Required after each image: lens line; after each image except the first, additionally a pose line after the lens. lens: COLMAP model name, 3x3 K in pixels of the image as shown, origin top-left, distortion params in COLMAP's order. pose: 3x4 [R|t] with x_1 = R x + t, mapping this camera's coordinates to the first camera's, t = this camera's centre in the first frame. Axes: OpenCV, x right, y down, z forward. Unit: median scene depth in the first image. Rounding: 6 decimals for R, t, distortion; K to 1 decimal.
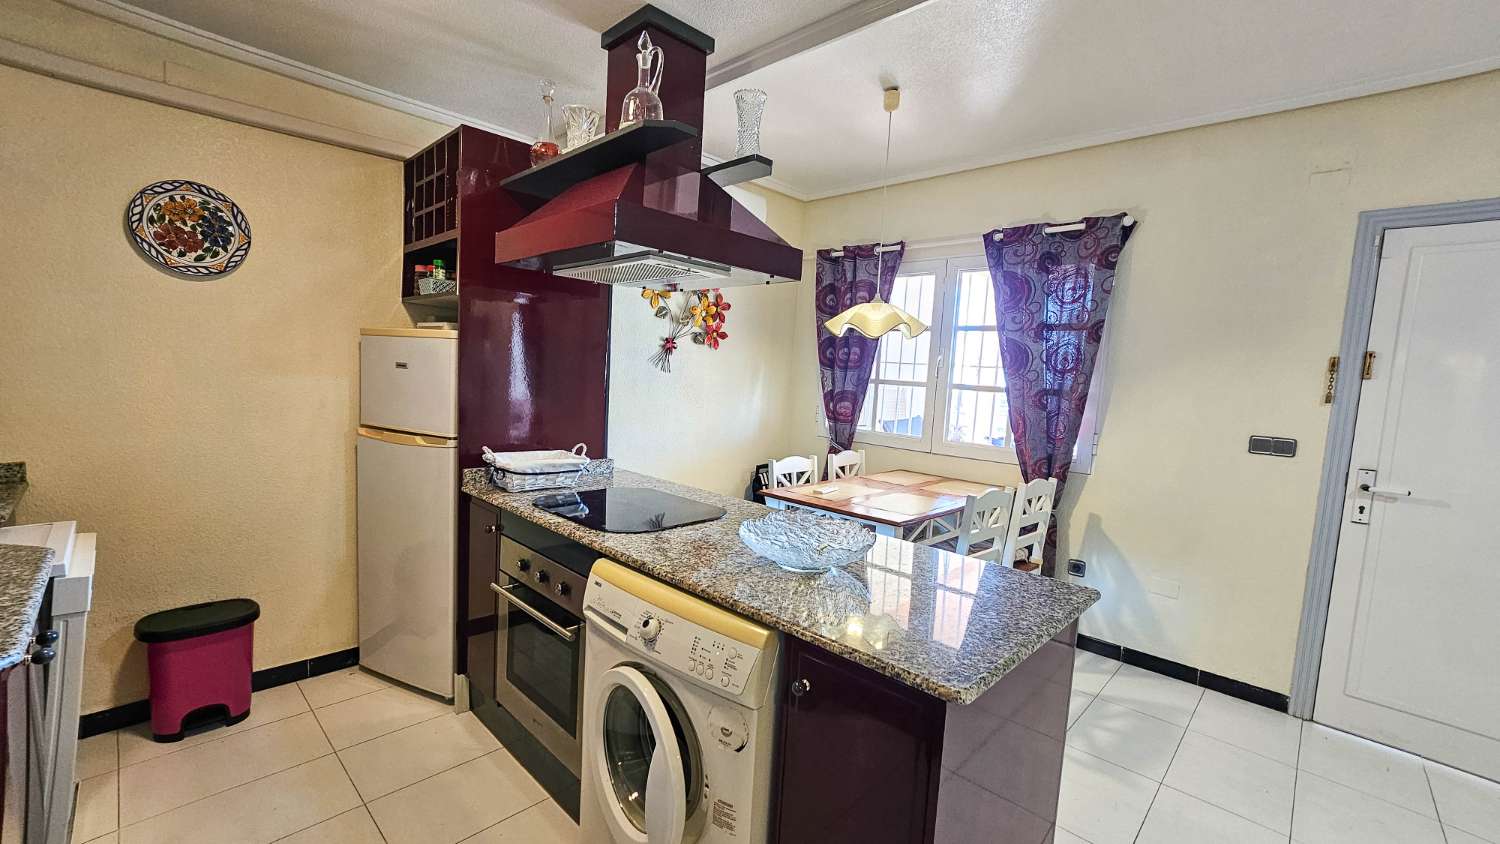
lens RADIAL K [[617.7, 0, 748.0], [0, 617.7, 428.8], [0, 0, 1]] dist [-0.012736, 0.006286]
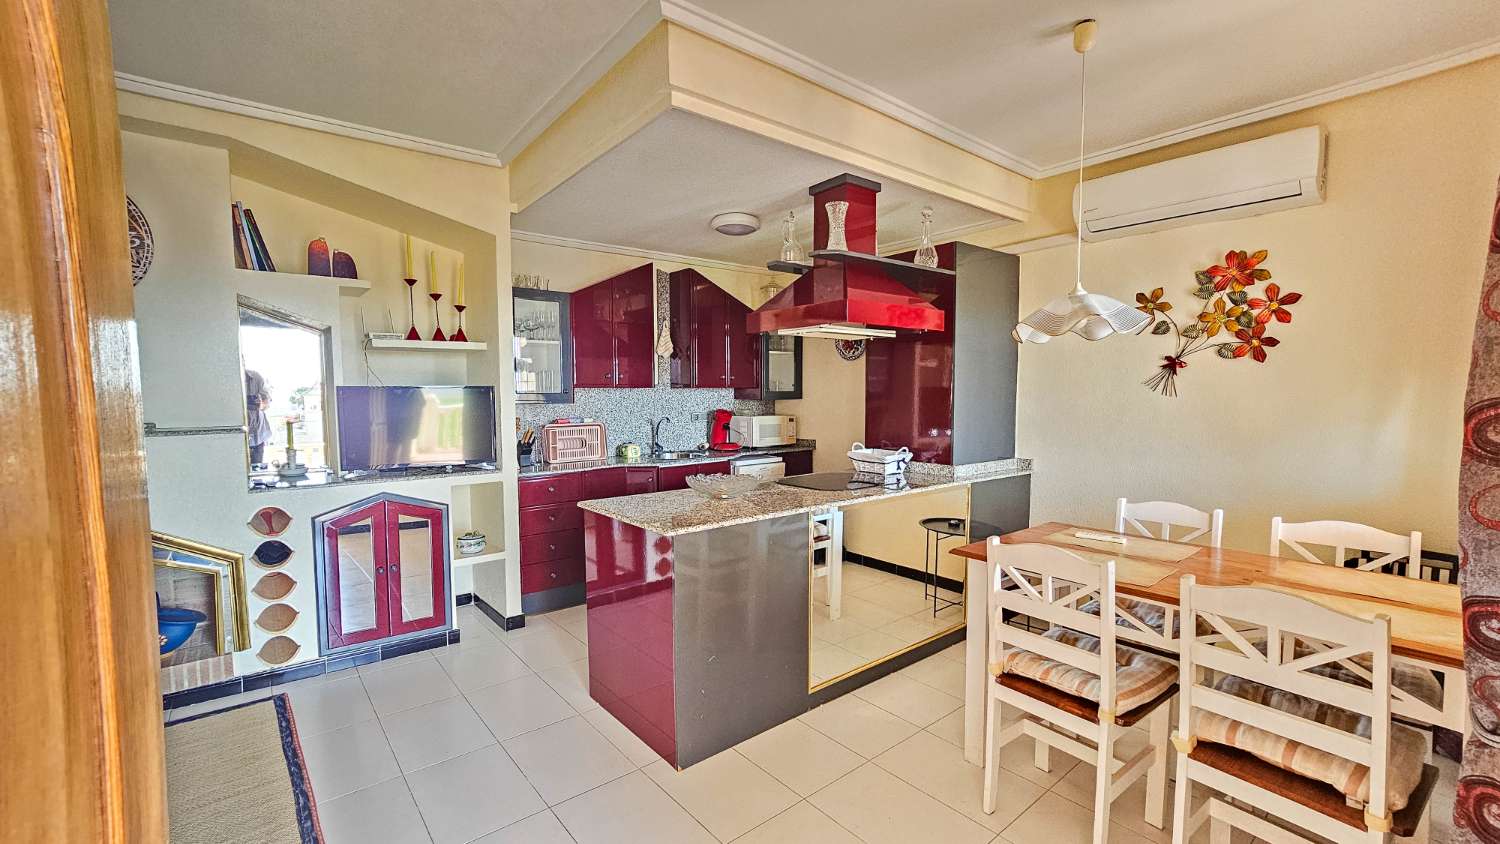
lens RADIAL K [[617.7, 0, 749.7], [0, 617.7, 425.1], [0, 0, 1]] dist [-0.012736, 0.006286]
pose [[-0.113277, 0.001426, -0.993562, 1.306845], [-0.096358, 0.995269, 0.012414, -0.011705], [0.988880, 0.097143, -0.112604, 0.890084]]
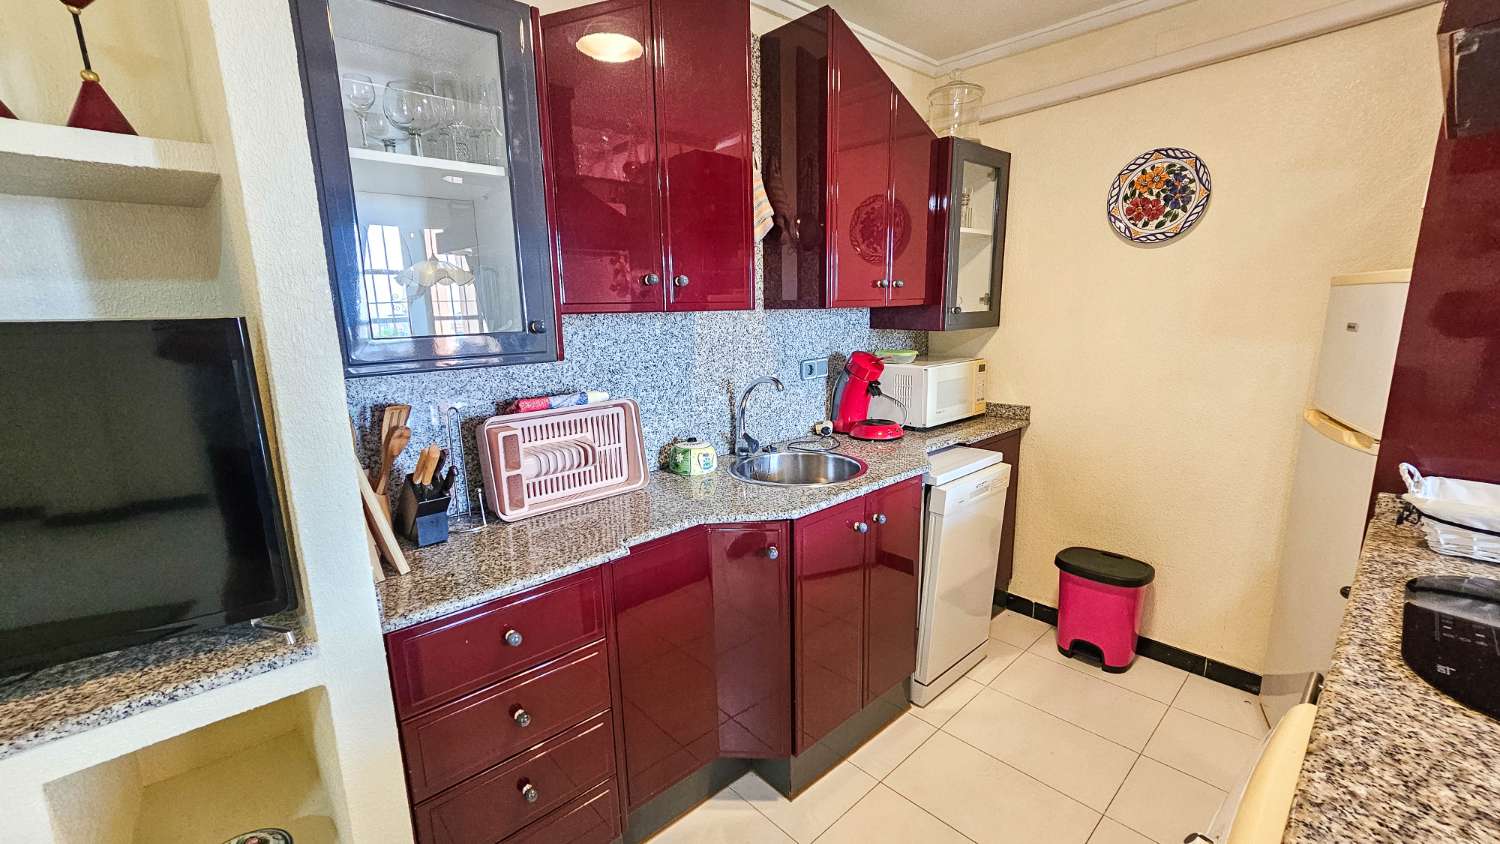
lens RADIAL K [[617.7, 0, 746.7], [0, 617.7, 429.7], [0, 0, 1]] dist [-0.012736, 0.006286]
pose [[-0.054236, 0.143491, -0.988164, 0.189930], [-0.078373, 0.985956, 0.147472, -0.040399], [0.995448, 0.085443, -0.042229, 0.389896]]
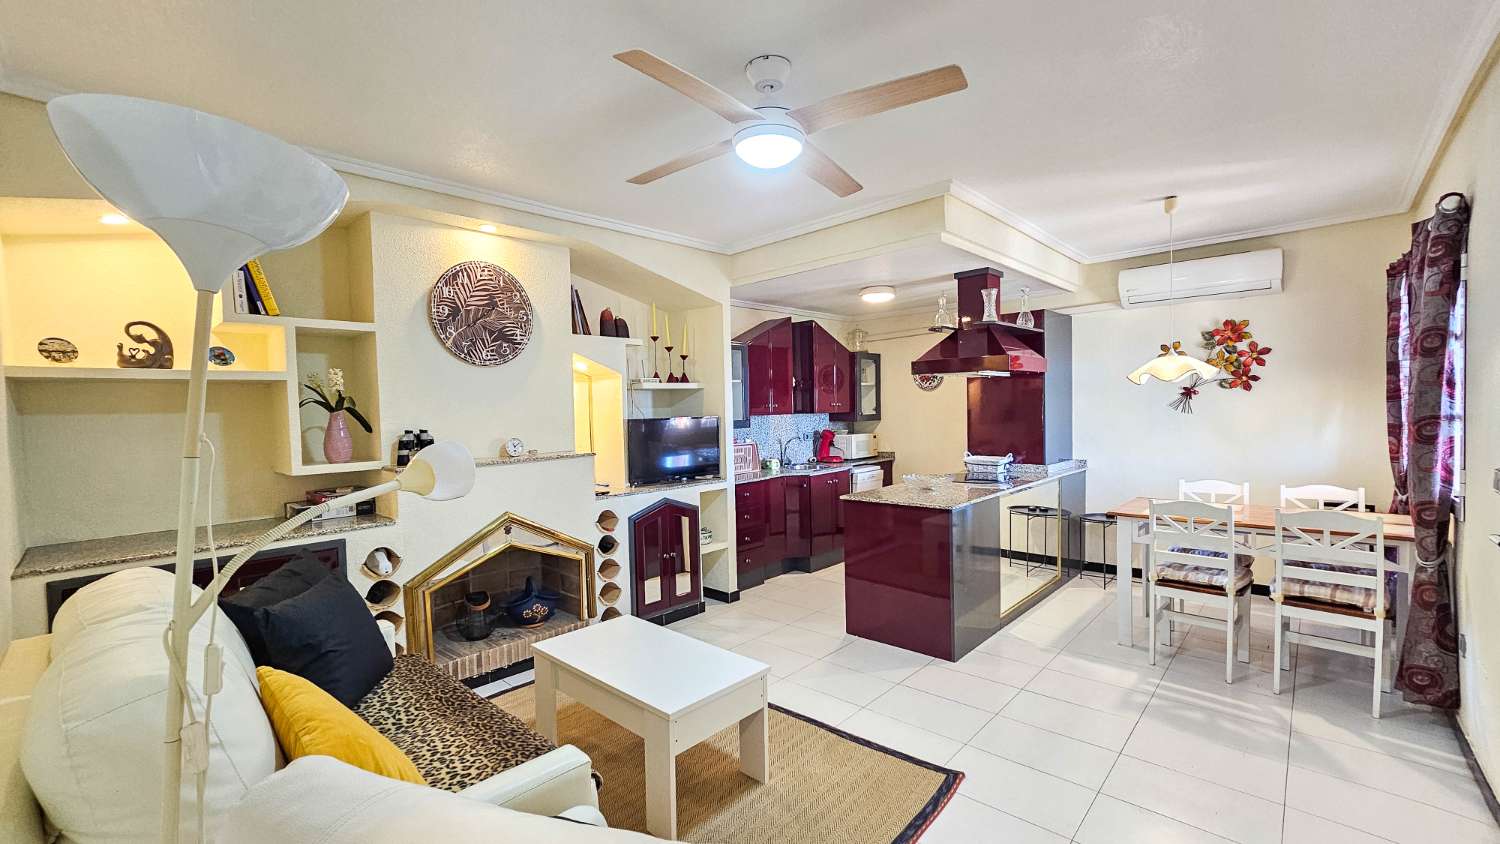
lens RADIAL K [[617.7, 0, 743.0], [0, 617.7, 424.1], [0, 0, 1]] dist [-0.012736, 0.006286]
pose [[0.011956, -0.030318, -0.999469, 1.898891], [-0.069585, 0.997092, -0.031079, 0.056465], [0.997504, 0.069919, 0.009812, 0.124272]]
